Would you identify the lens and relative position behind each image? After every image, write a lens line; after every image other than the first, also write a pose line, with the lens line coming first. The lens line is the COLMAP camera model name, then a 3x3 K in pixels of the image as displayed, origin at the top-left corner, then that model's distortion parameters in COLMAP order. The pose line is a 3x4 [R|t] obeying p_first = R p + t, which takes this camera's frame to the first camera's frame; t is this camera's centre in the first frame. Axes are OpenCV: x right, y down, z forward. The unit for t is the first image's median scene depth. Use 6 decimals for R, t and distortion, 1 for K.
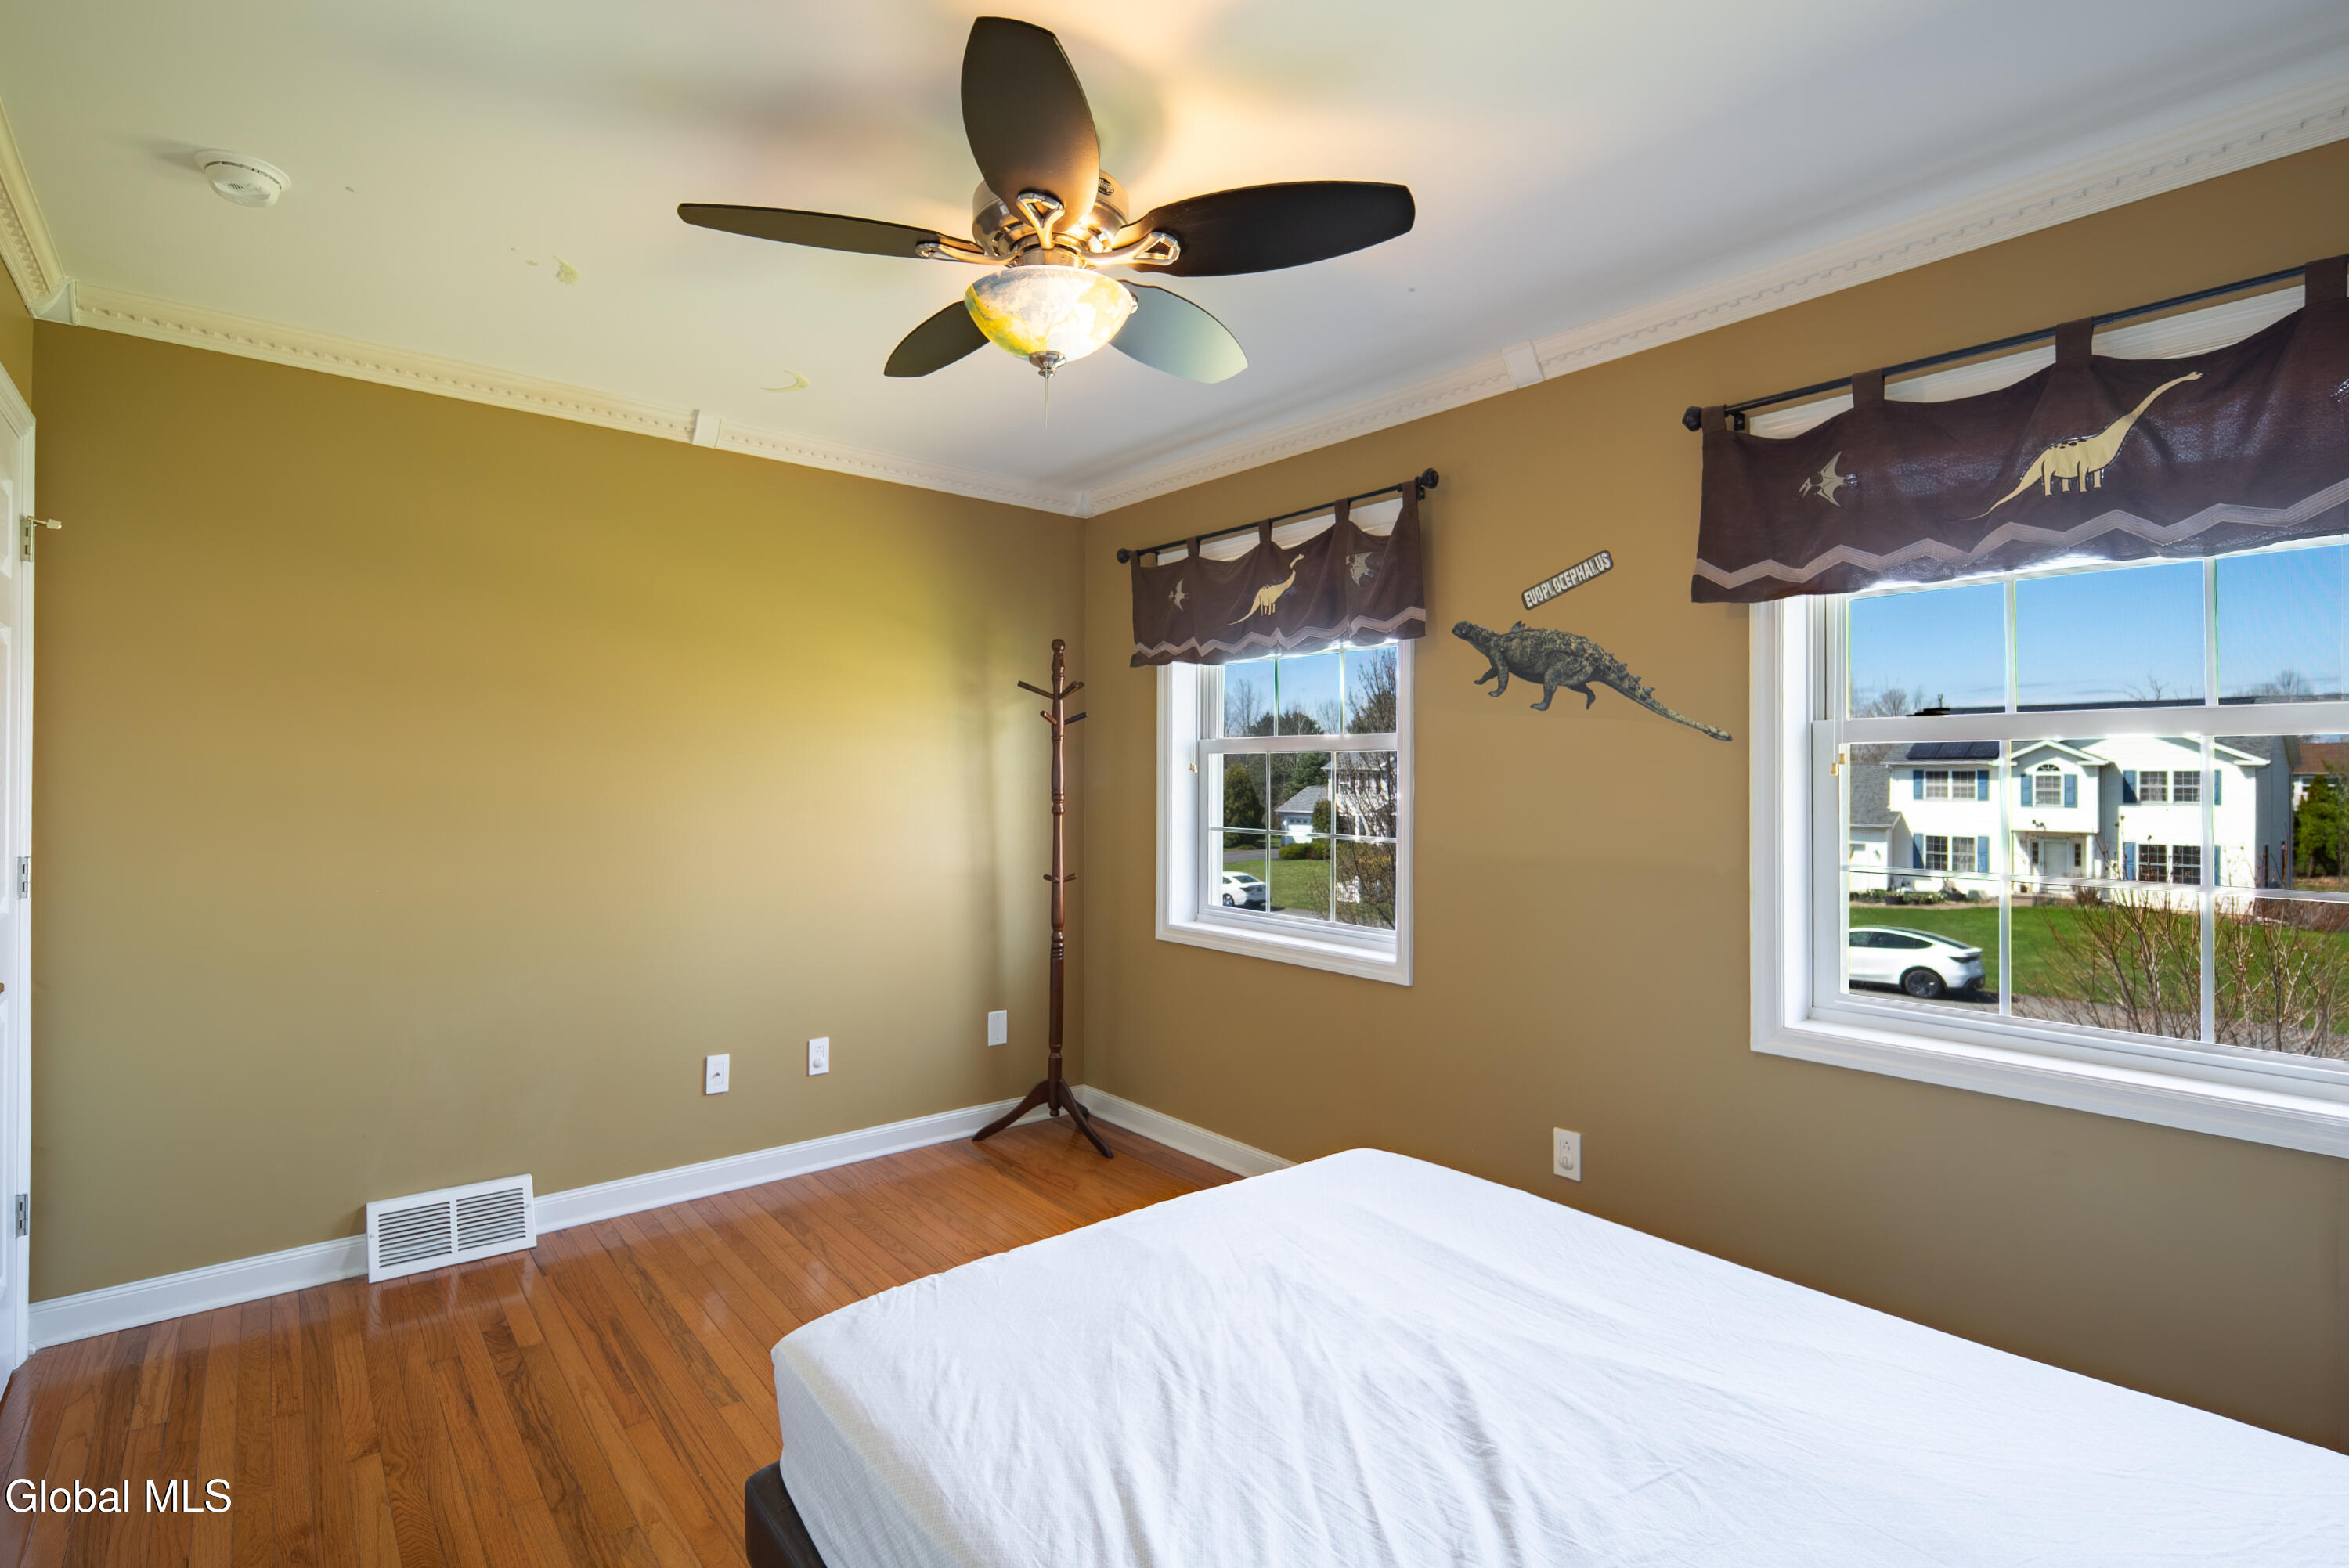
lens RADIAL K [[1067.2, 0, 1176.4], [0, 1067.2, 762.1], [0, 0, 1]] dist [0.002126, -0.001055]
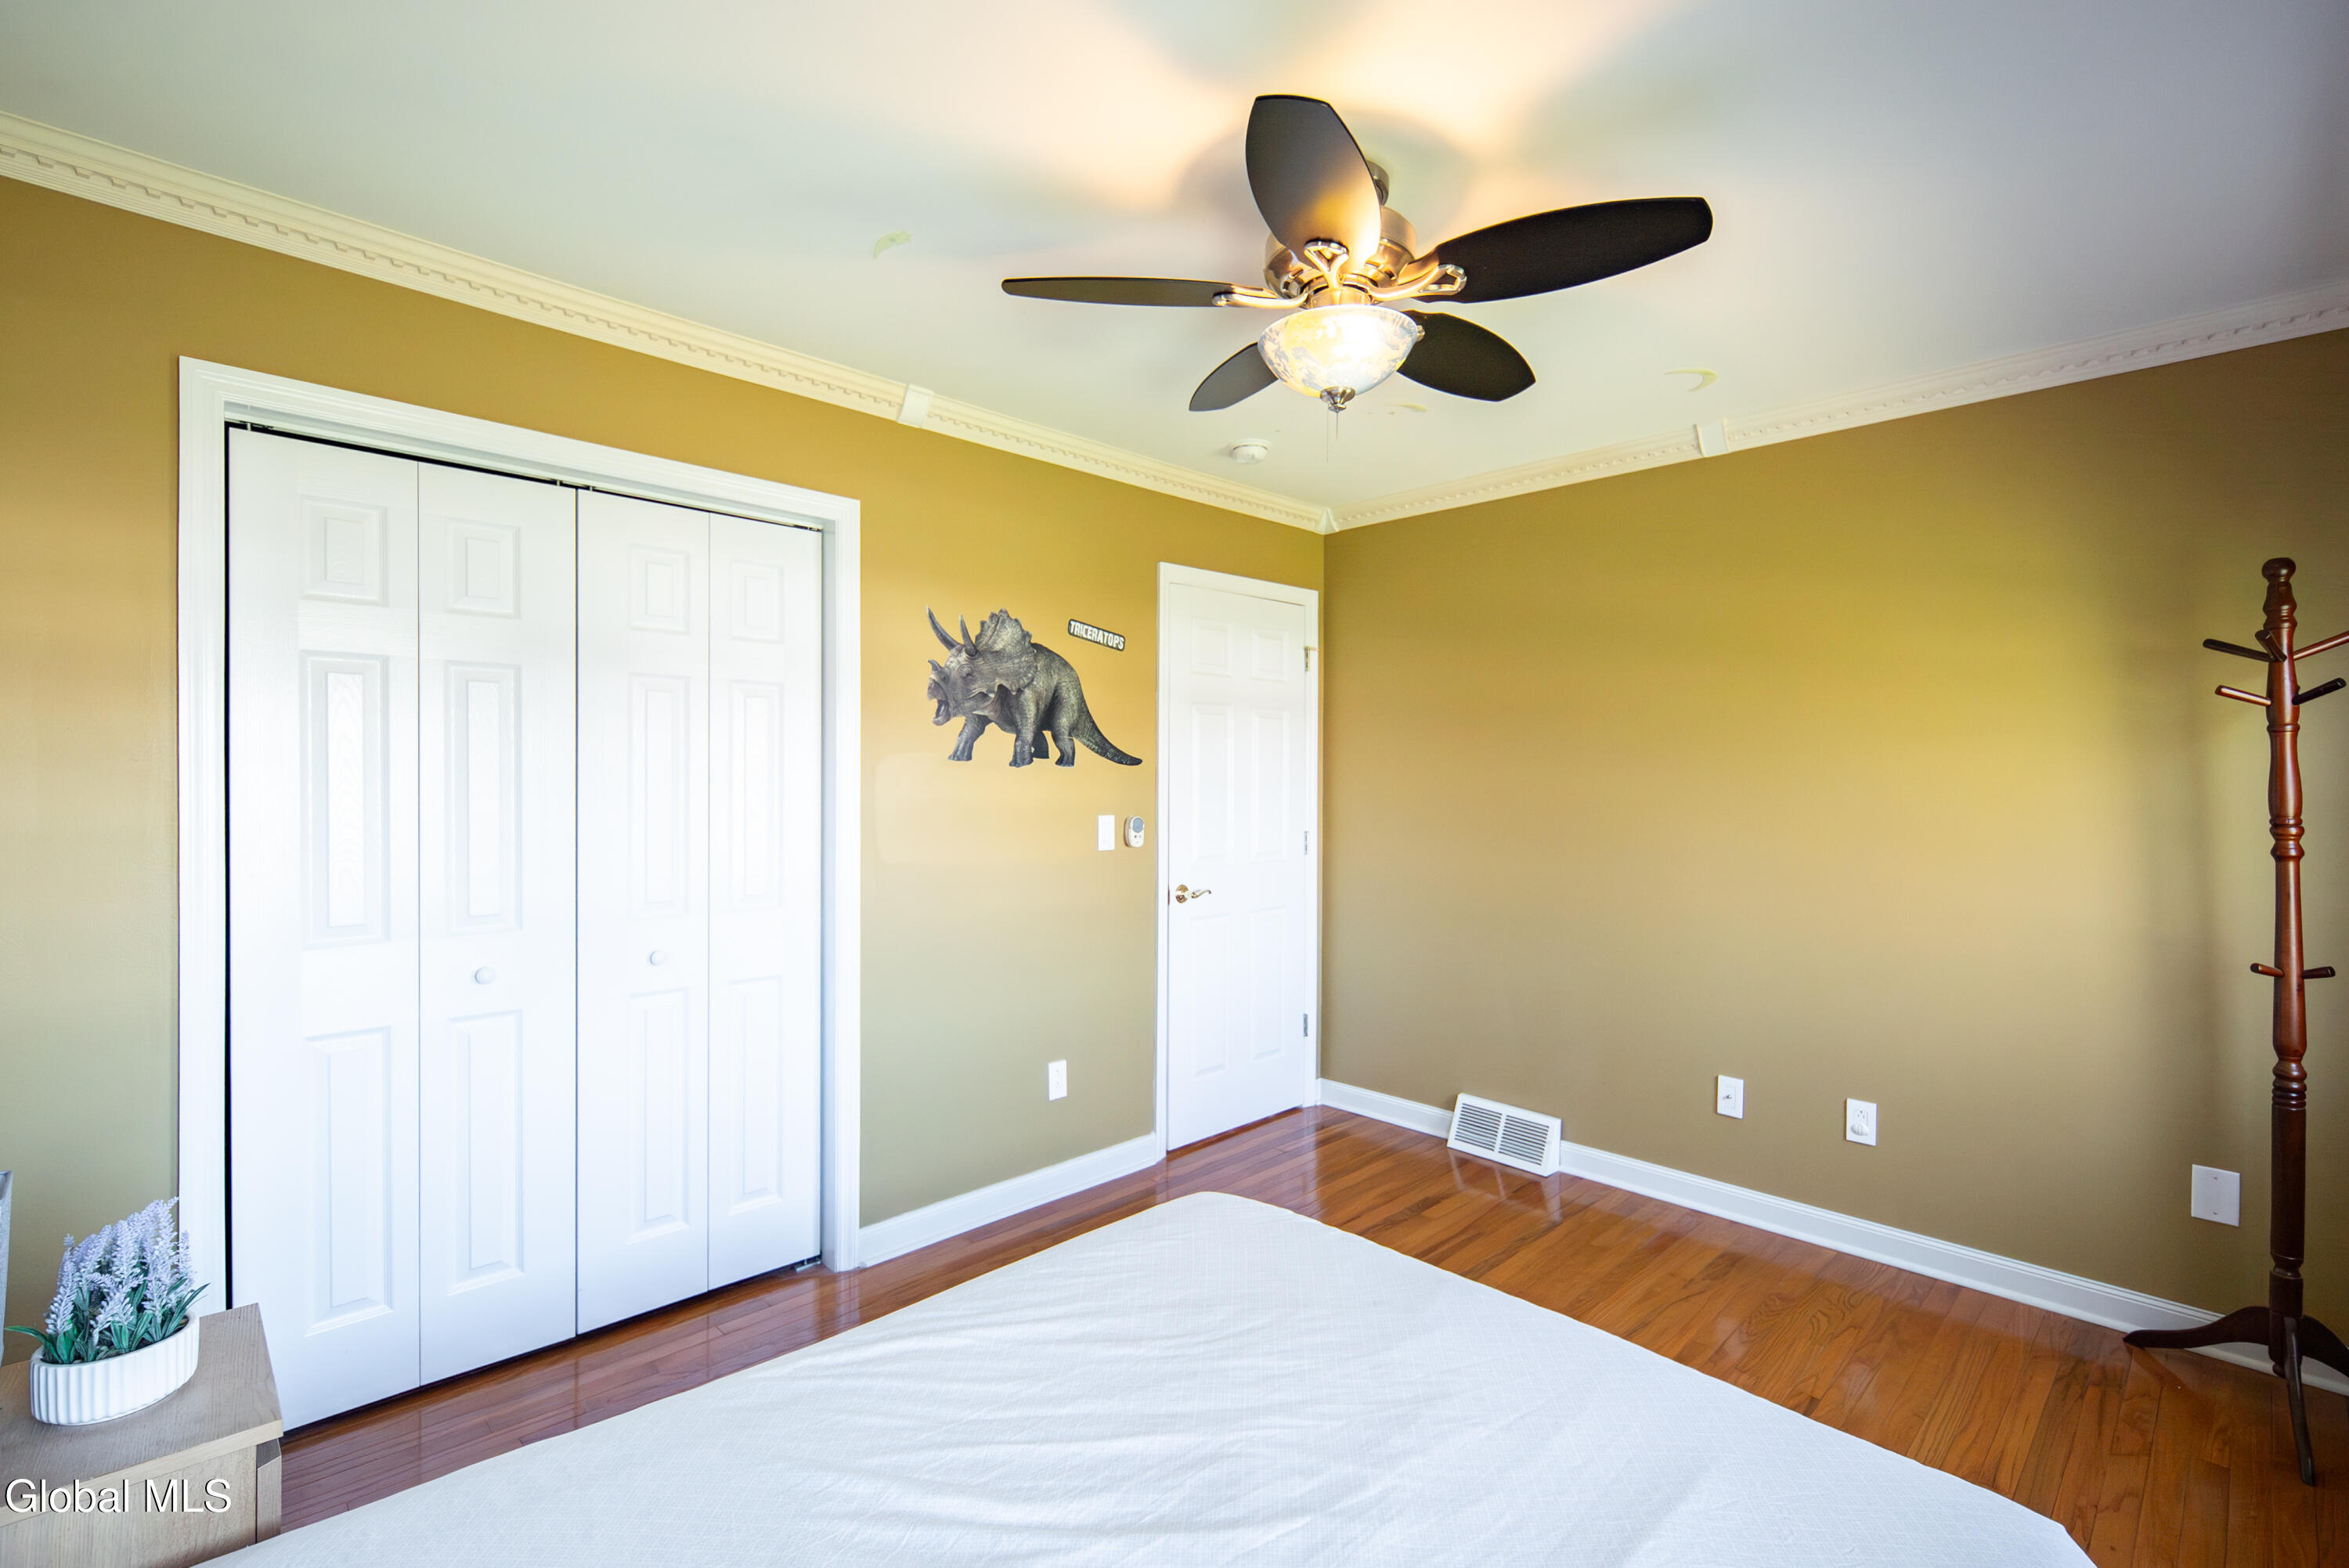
lens RADIAL K [[1067.2, 0, 1153.6], [0, 1067.2, 794.3], [0, 0, 1]] dist [0.002126, -0.001055]
pose [[0.069172, 0.008902, -0.997565, 0.527582], [0.010036, 0.999903, 0.009619, 0.001620], [0.997554, -0.010677, 0.069076, 0.431598]]
